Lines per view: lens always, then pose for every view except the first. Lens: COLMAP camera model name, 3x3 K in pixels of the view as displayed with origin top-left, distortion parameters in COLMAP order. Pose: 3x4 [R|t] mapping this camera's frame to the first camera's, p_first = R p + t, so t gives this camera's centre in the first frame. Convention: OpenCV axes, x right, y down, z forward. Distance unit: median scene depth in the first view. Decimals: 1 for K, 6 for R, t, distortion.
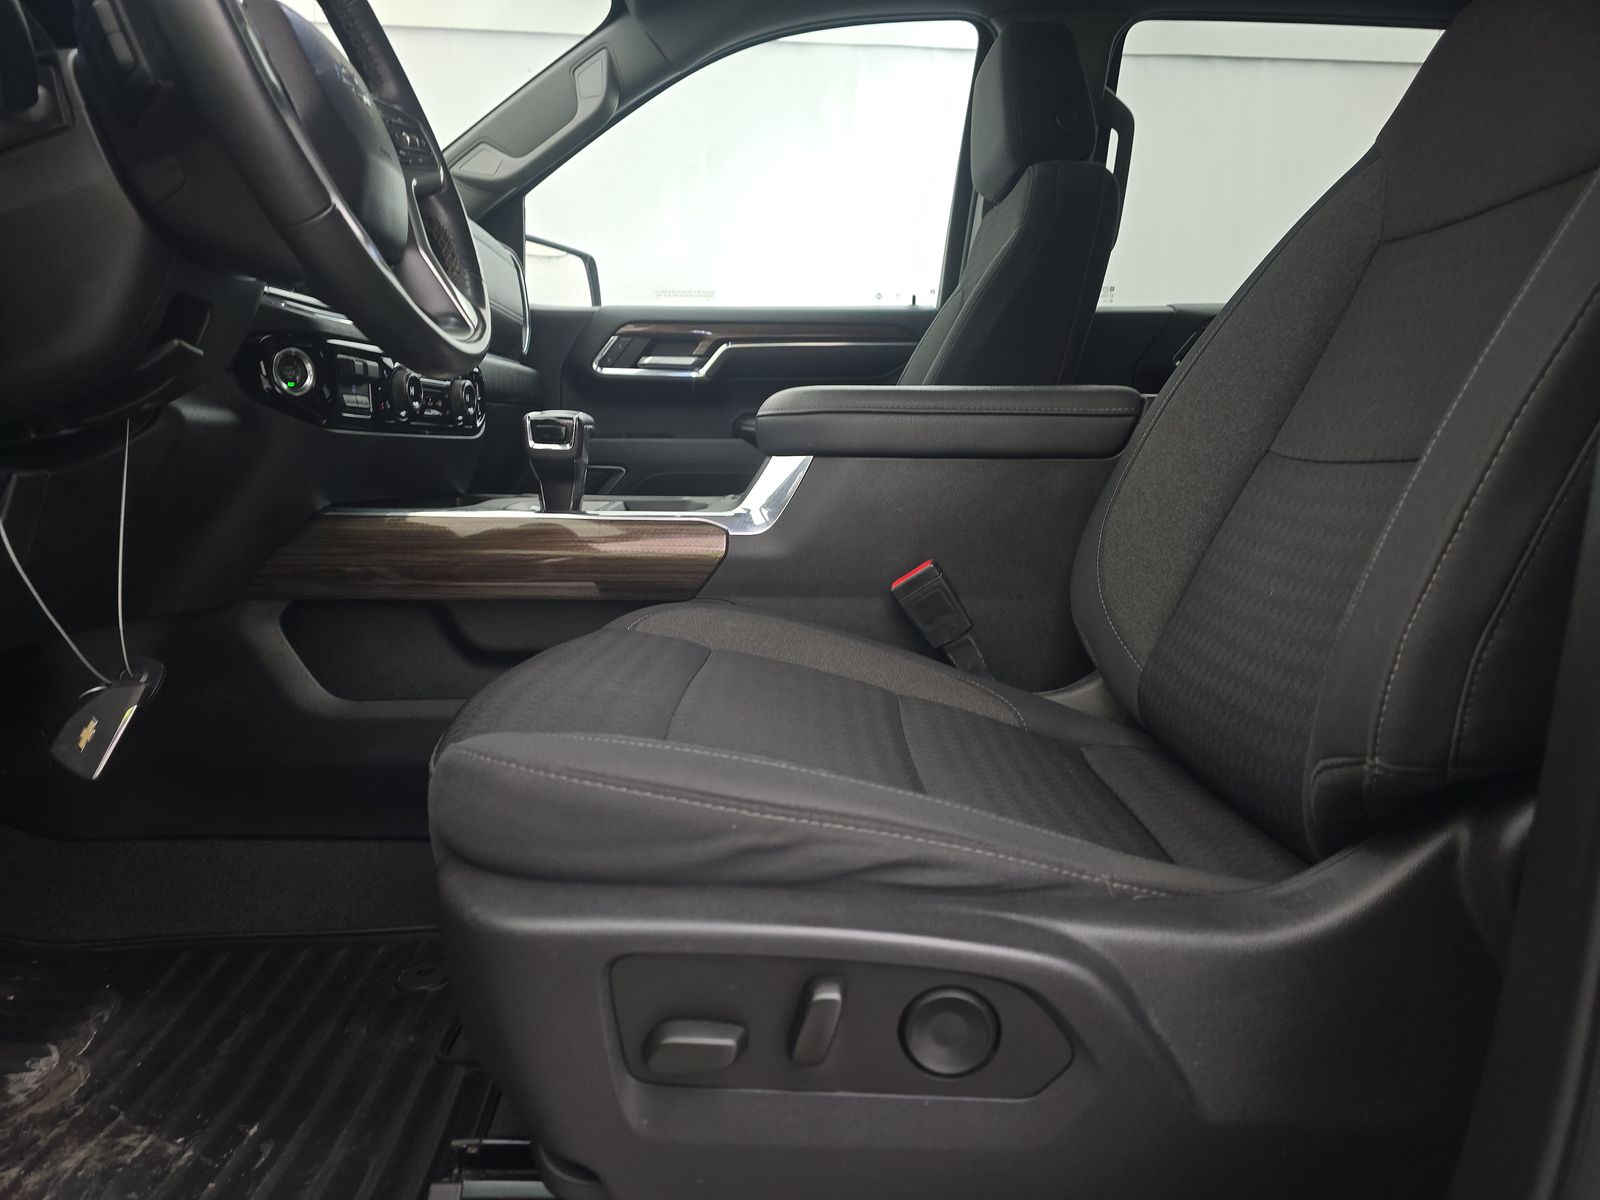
lens RADIAL K [[1096.2, 0, 792.6], [0, 1096.2, 602.6], [0, 0, 1]] dist [0.062367, -0.052568]
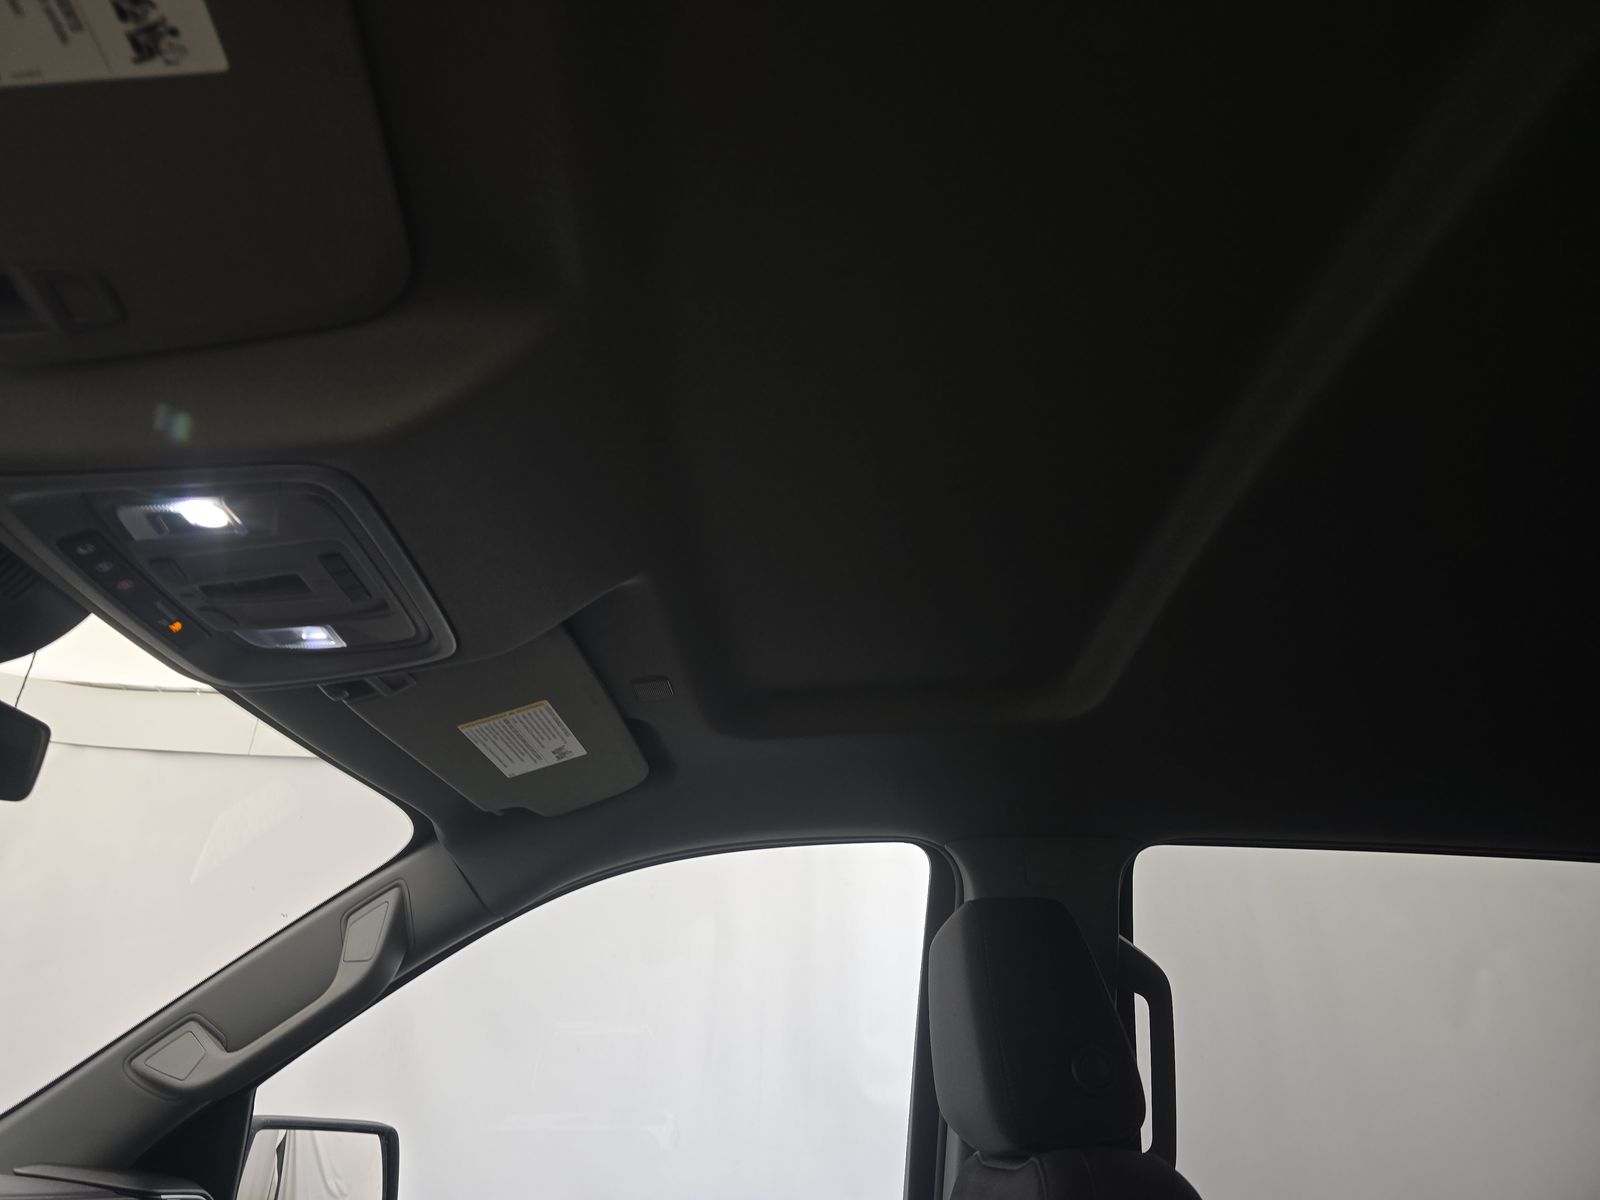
lens RADIAL K [[1096.2, 0, 792.6], [0, 1096.2, 602.6], [0, 0, 1]] dist [0.062367, -0.052568]
pose [[0.999868, 0.002979, 0.015948, 0.067858], [0.006340, 0.833100, -0.553087, -0.261325], [-0.014934, 0.553115, 0.832971, 0.318083]]
